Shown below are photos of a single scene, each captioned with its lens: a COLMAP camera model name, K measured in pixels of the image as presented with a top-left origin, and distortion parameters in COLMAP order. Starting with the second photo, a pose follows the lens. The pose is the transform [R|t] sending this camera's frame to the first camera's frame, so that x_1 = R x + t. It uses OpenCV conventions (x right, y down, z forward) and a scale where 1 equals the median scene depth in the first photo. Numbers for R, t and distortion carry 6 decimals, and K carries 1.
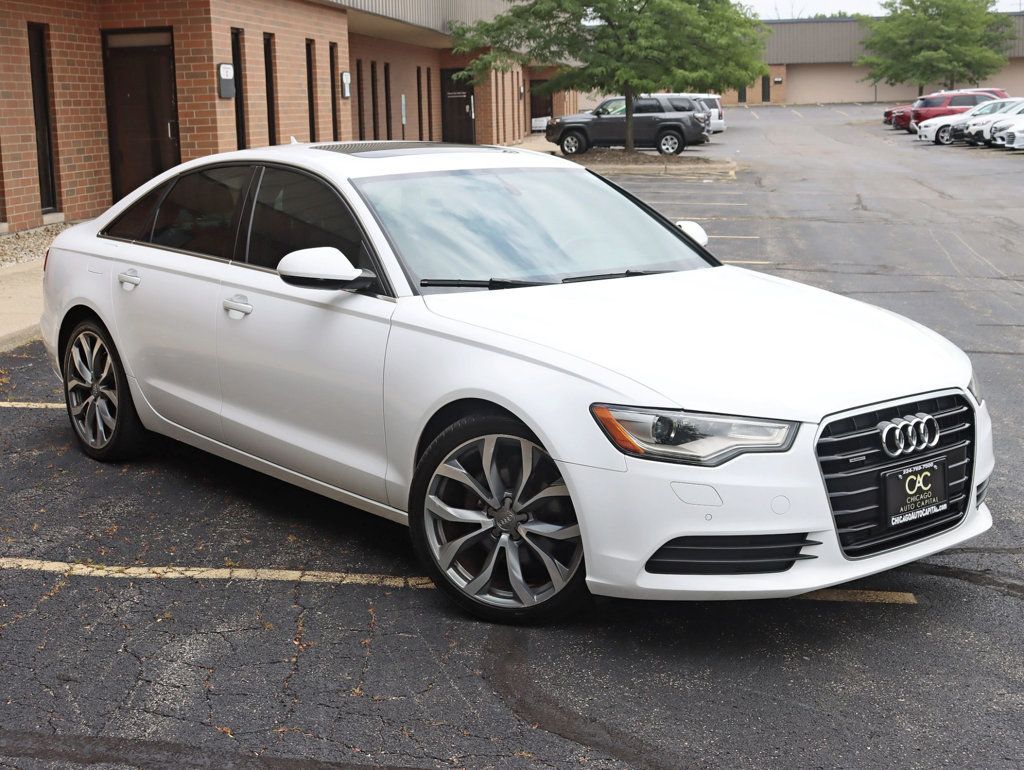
lens RADIAL K [[1513.5, 0, 512.0], [0, 1513.5, 385.0], [0, 0, 1]] dist [-0.031704, -0.101507]
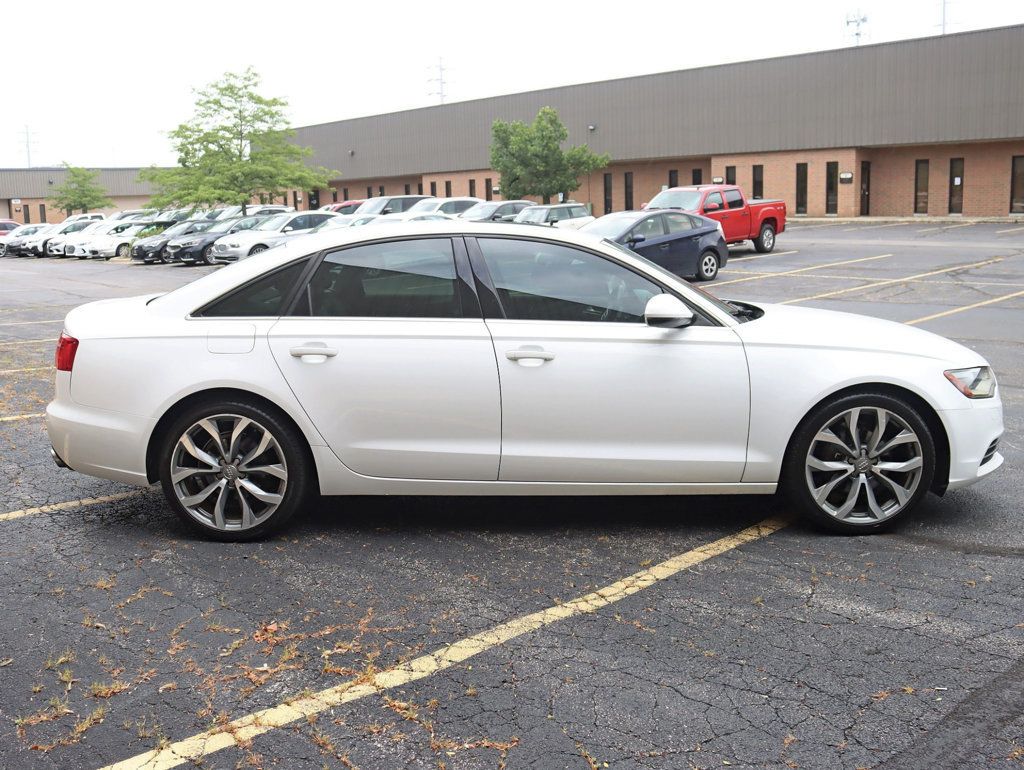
lens RADIAL K [[962.5, 0, 512.0], [0, 962.5, 385.0], [0, 0, 1]] dist [-0.115595, 0.013875]
pose [[0.609276, -0.123217, 0.783326, -0.840071], [0.142672, 0.988766, 0.044562, -0.070206], [-0.780017, 0.084609, 0.620012, 0.616746]]
